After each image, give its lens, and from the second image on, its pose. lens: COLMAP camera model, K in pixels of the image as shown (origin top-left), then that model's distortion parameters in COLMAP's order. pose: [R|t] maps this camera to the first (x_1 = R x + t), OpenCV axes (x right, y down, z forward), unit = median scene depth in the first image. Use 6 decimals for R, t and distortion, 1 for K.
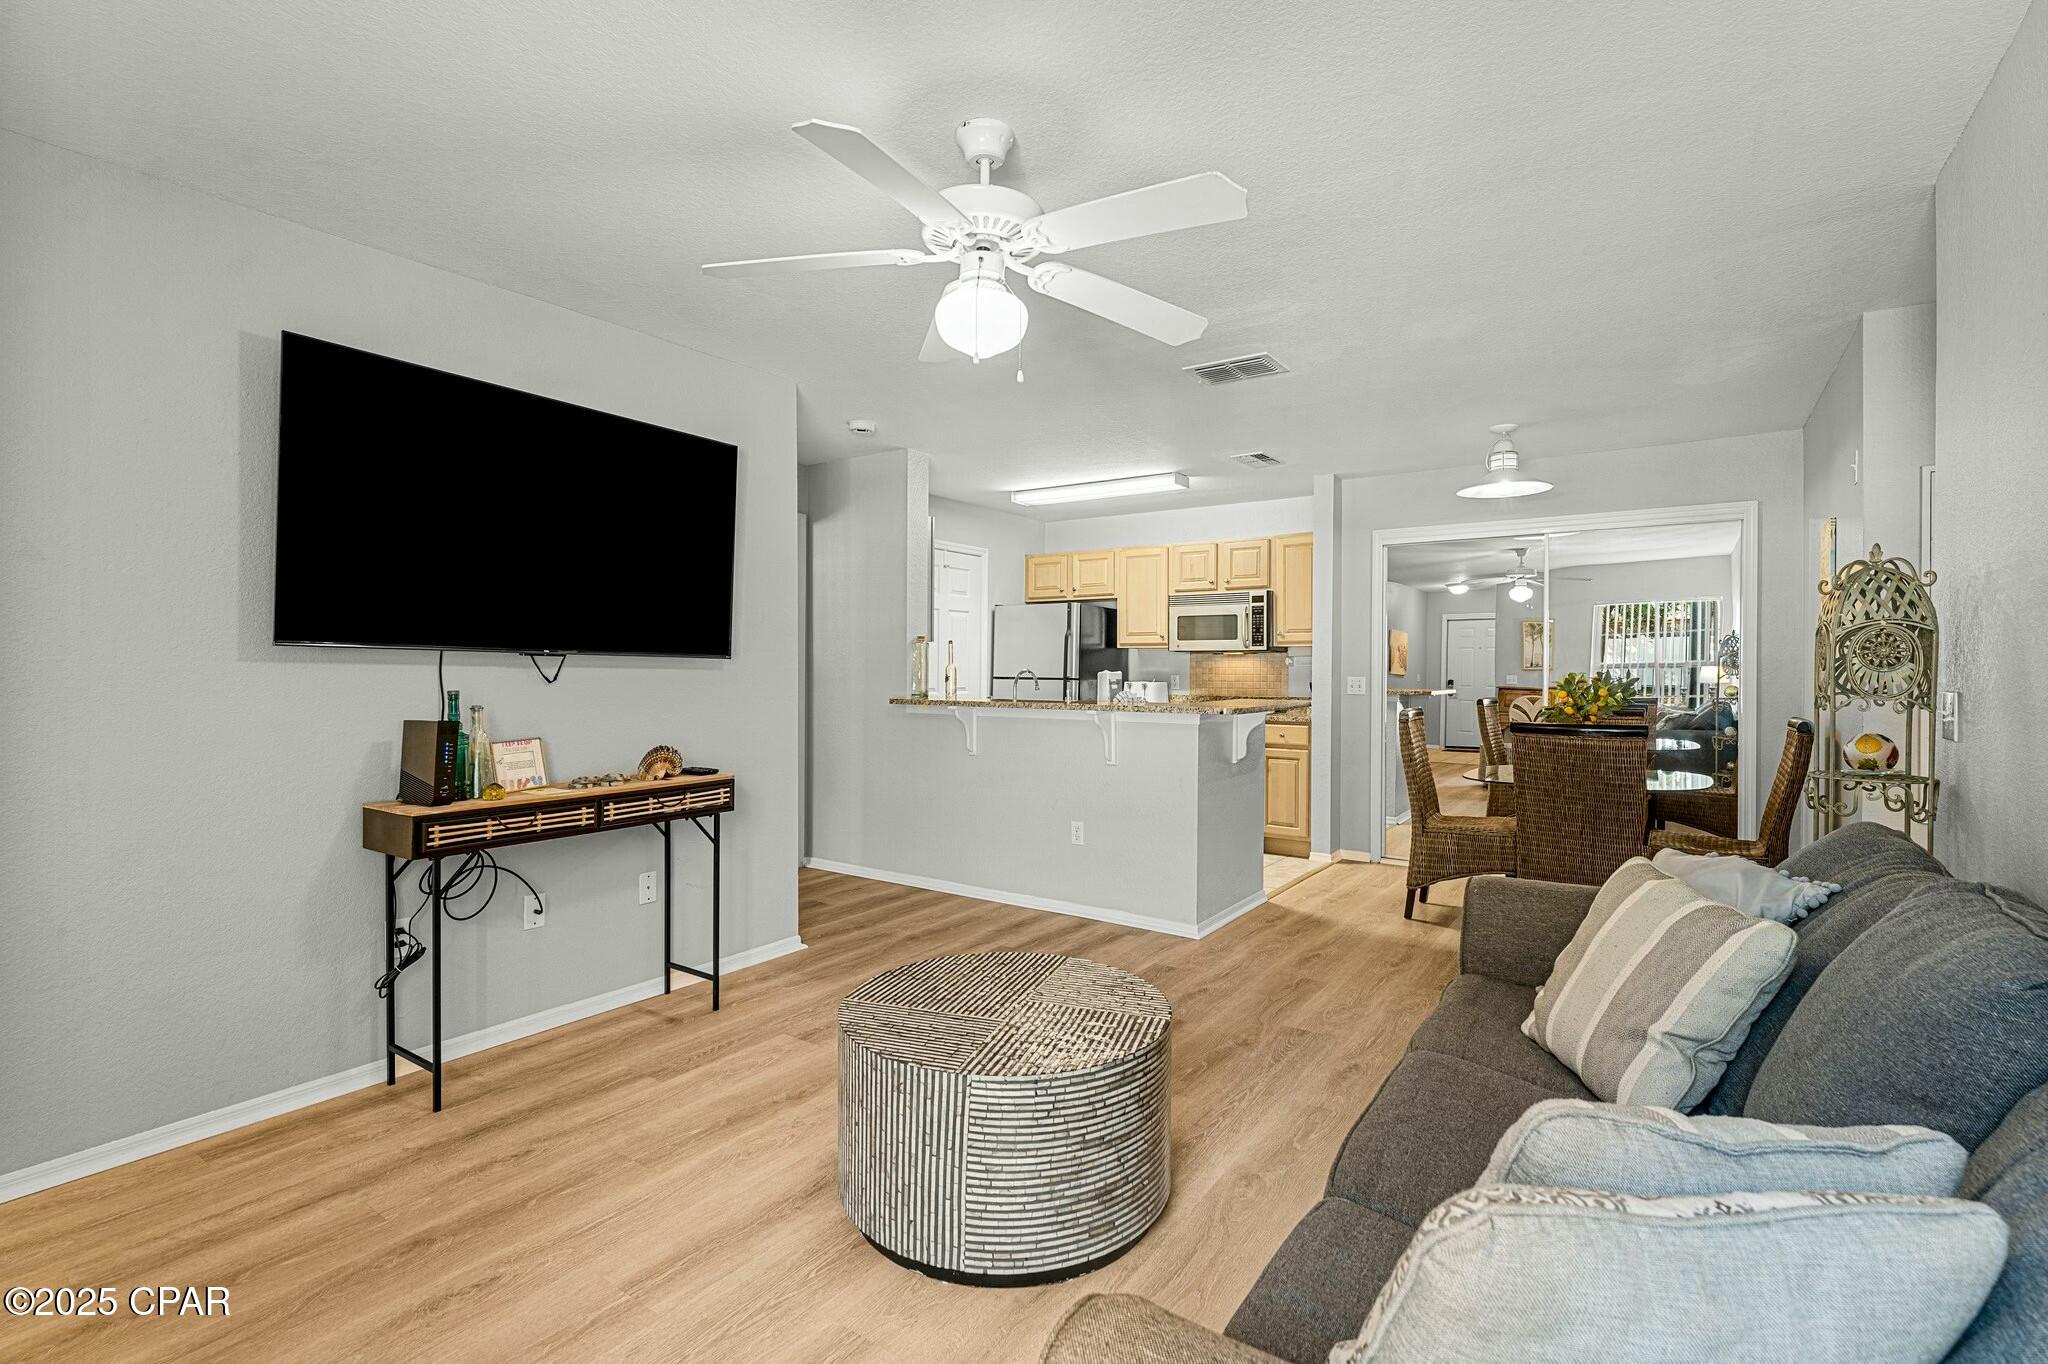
lens RADIAL K [[941.3, 0, 1029.0], [0, 941.3, 676.3], [0, 0, 1]] dist [-0.000885, -0.001360]
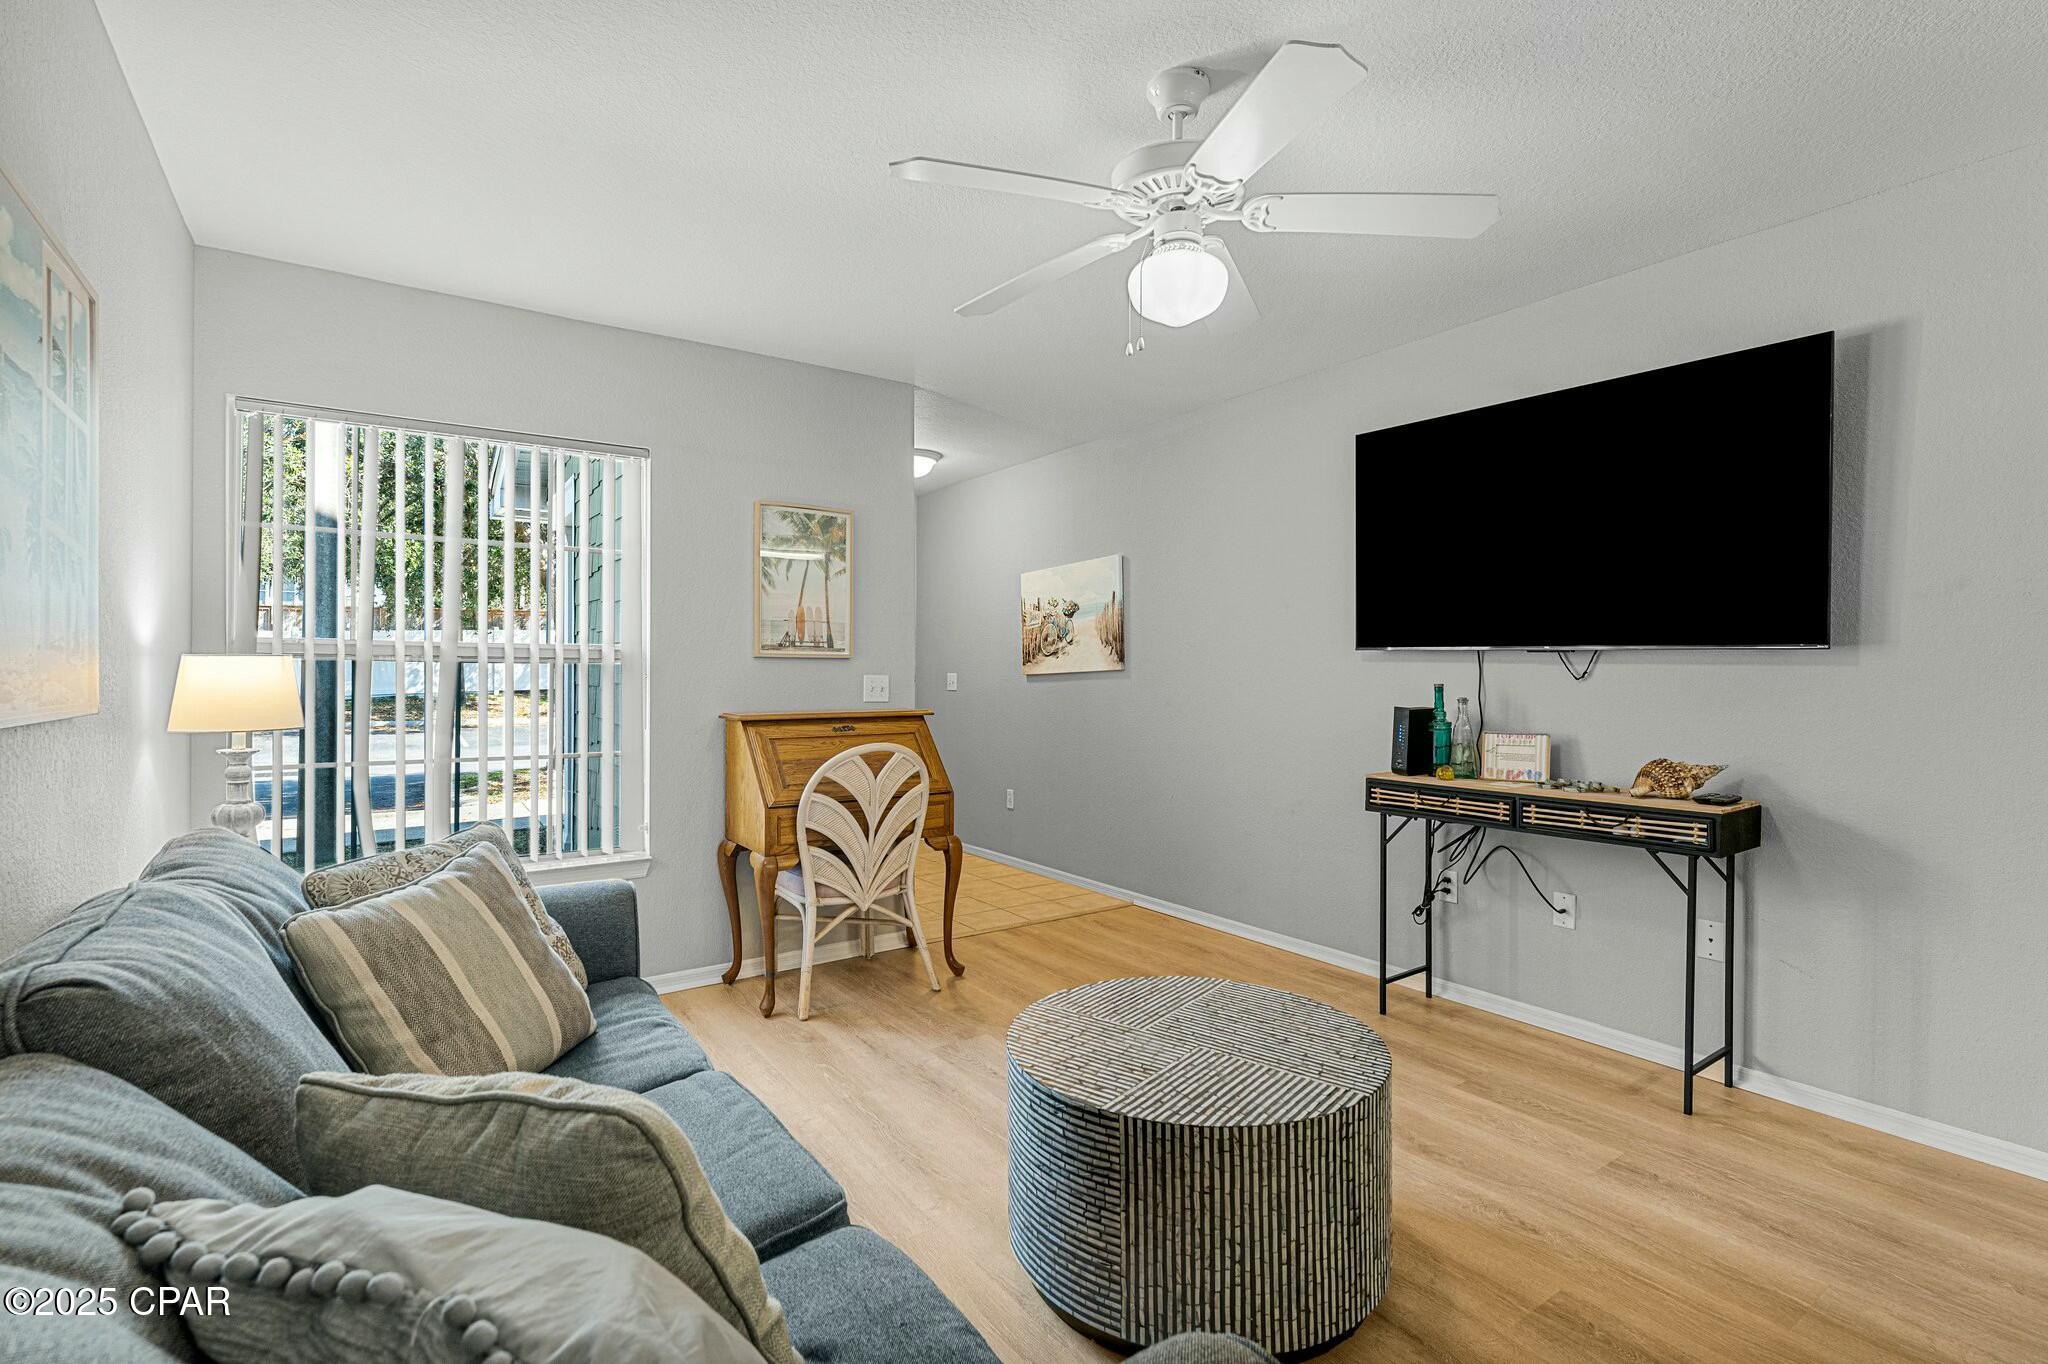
lens RADIAL K [[941.3, 0, 1019.0], [0, 941.3, 670.7], [0, 0, 1]] dist [-0.000885, -0.001360]
pose [[-0.351169, -0.005342, -0.936297, 0.317297], [-0.013694, 0.999906, -0.000569, 0.003065], [0.936212, 0.012622, -0.351209, 0.424252]]
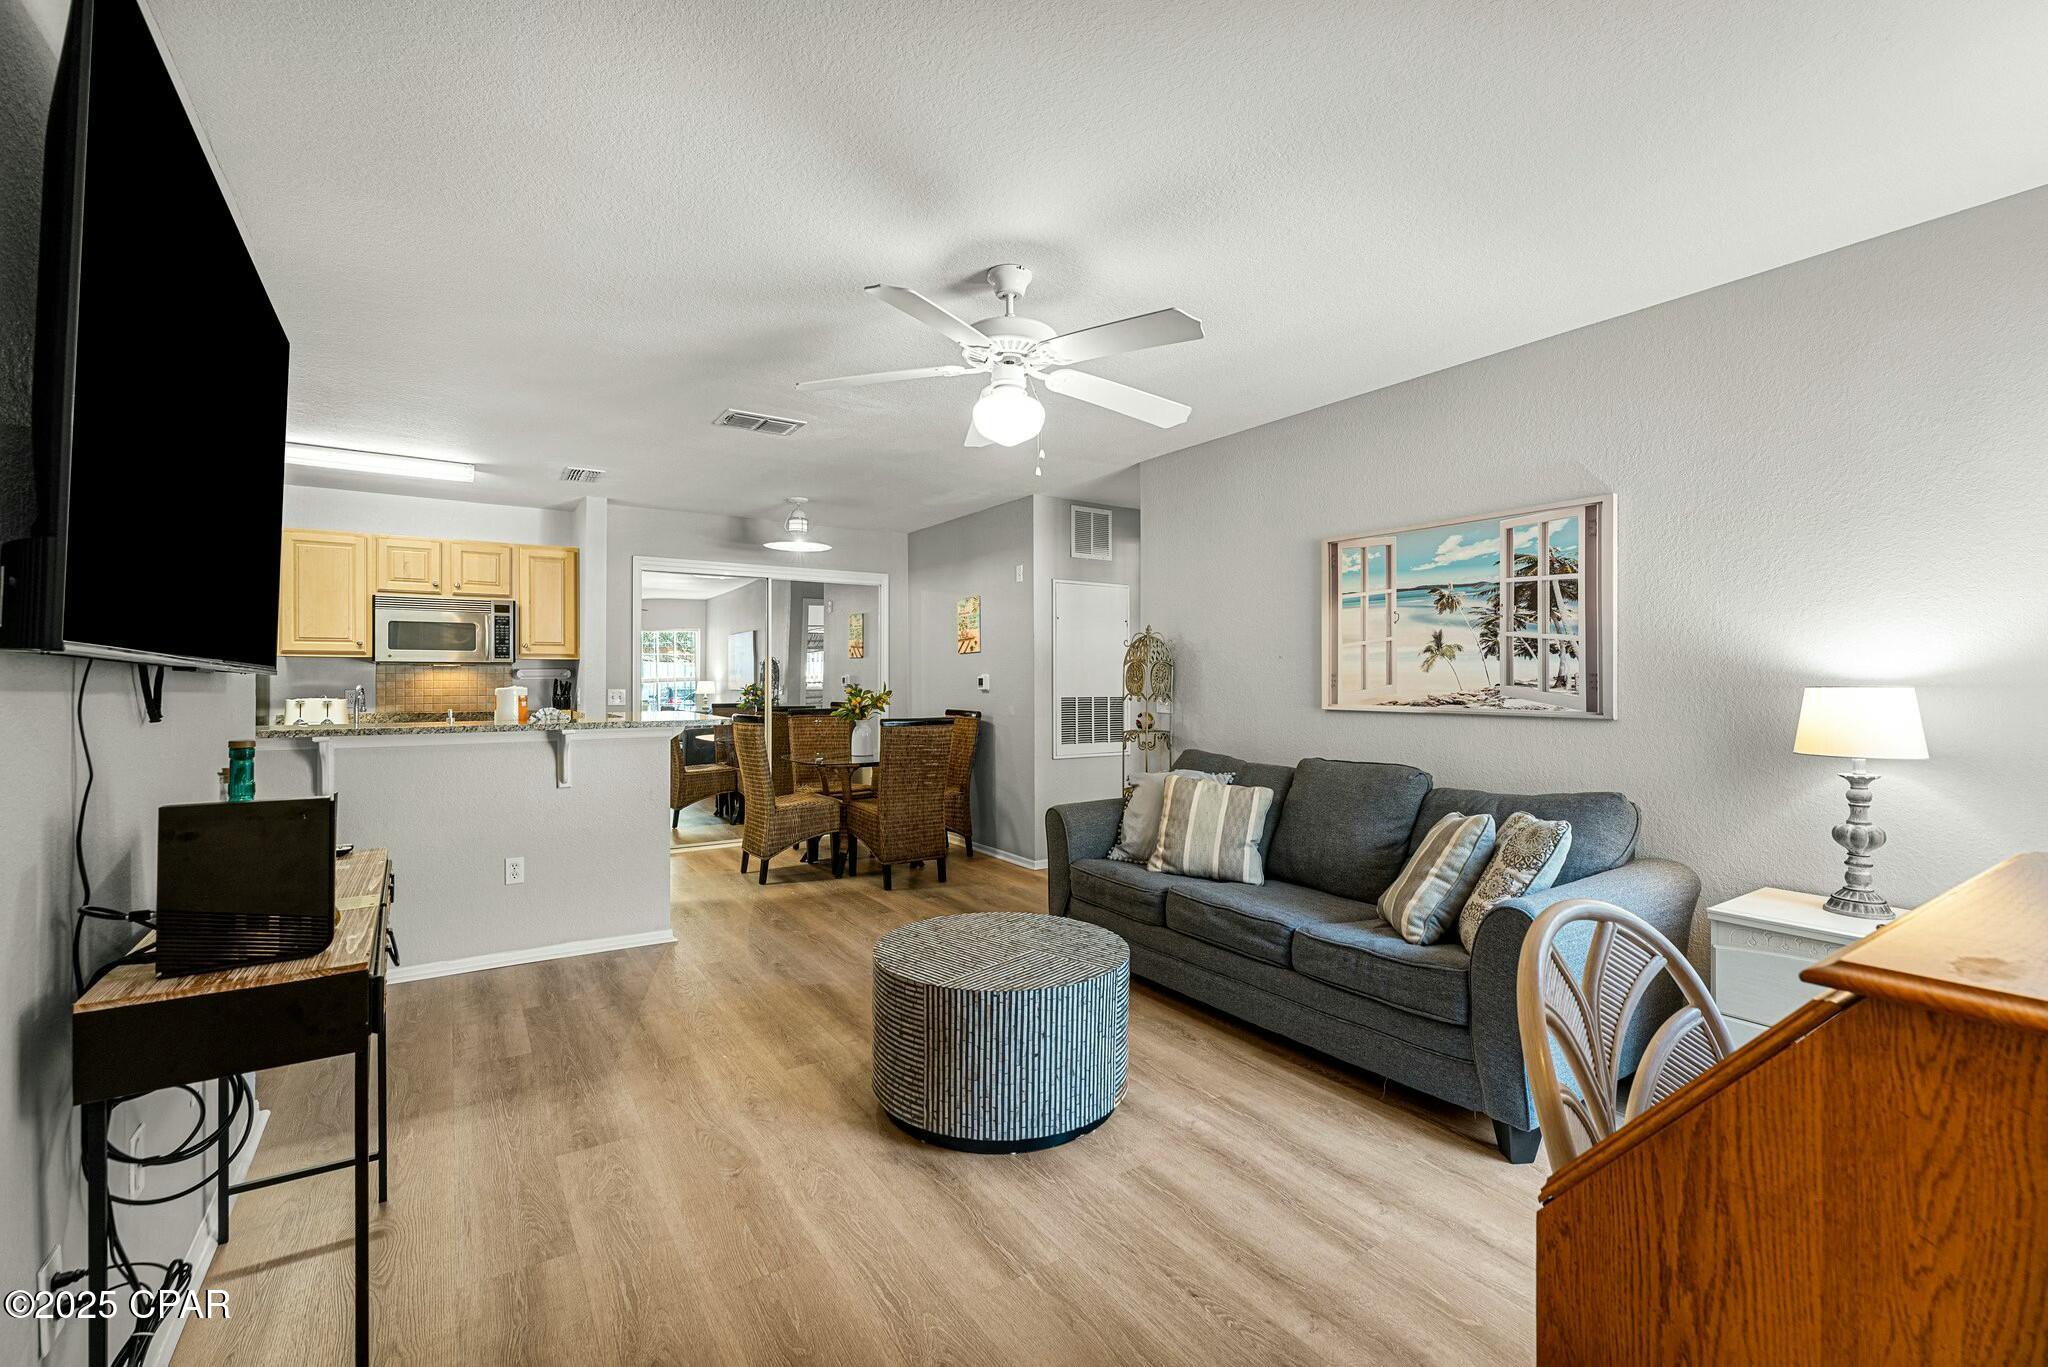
lens RADIAL K [[882.1, 0, 1030.4], [0, 882.1, 673.7], [0, 0, 1]] dist [-0.002765, 0.000020]
pose [[0.365378, 0.001690, 0.930858, -0.418782], [0.009842, 0.999935, -0.005679, -0.006739], [-0.930807, 0.011237, 0.365338, 0.190454]]
